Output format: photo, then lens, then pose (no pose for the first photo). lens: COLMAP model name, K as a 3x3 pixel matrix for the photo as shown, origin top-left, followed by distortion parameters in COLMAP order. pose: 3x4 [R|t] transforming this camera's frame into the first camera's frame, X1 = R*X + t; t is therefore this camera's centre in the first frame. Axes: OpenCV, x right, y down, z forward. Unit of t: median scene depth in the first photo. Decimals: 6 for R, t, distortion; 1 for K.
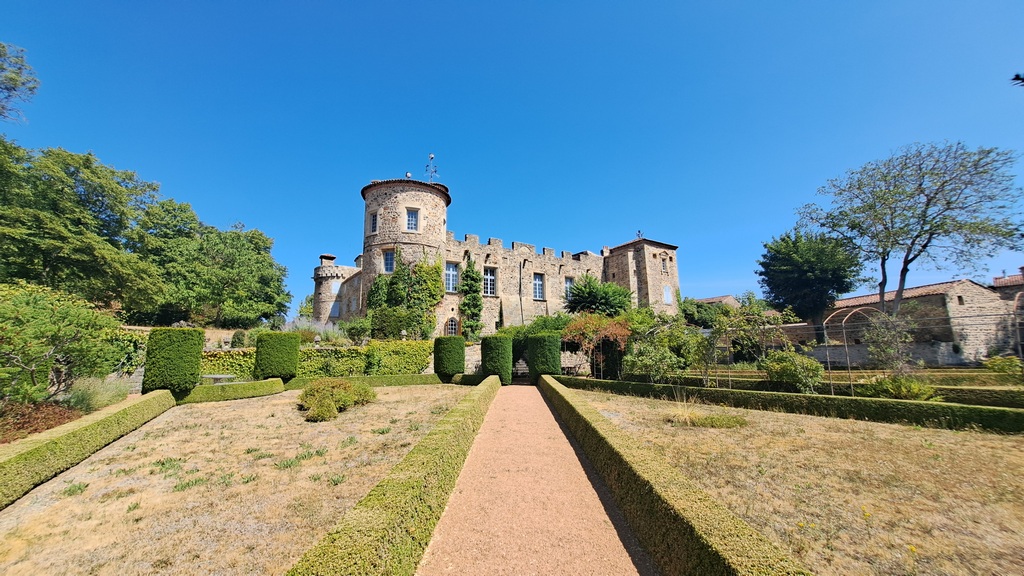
lens RADIAL K [[406.5, 0, 510.8], [0, 406.5, 287.1], [0, 0, 1]] dist [-0.010205, -0.000311]
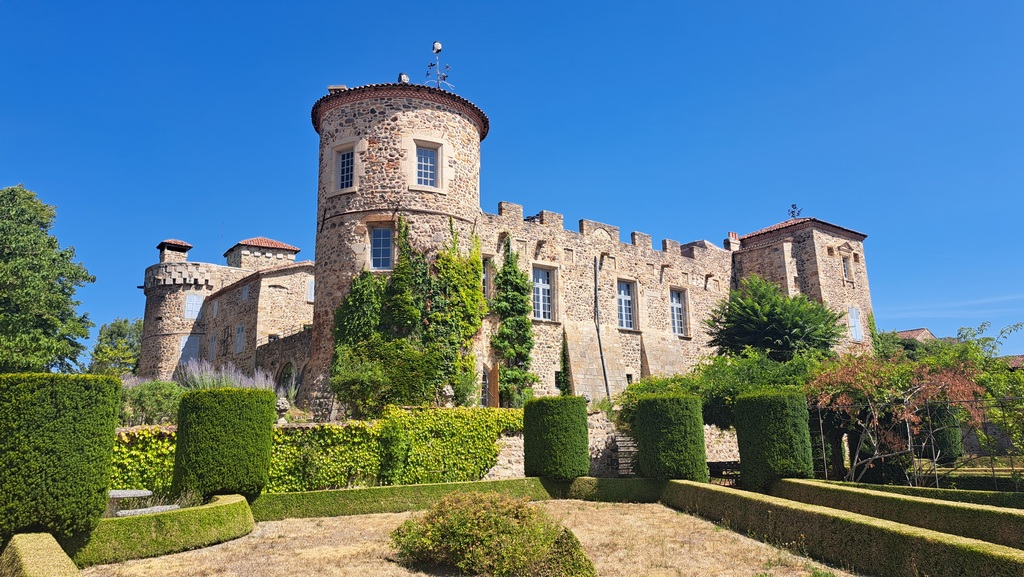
lens RADIAL K [[725.1, 0, 517.4], [0, 725.1, 279.5], [0, 0, 1]] dist [0.073825, -0.040700]
pose [[0.995729, 0.012845, 0.091424, -0.168772], [-0.008209, 0.998669, -0.050913, 0.015297], [-0.091956, 0.049945, 0.994510, 0.084200]]
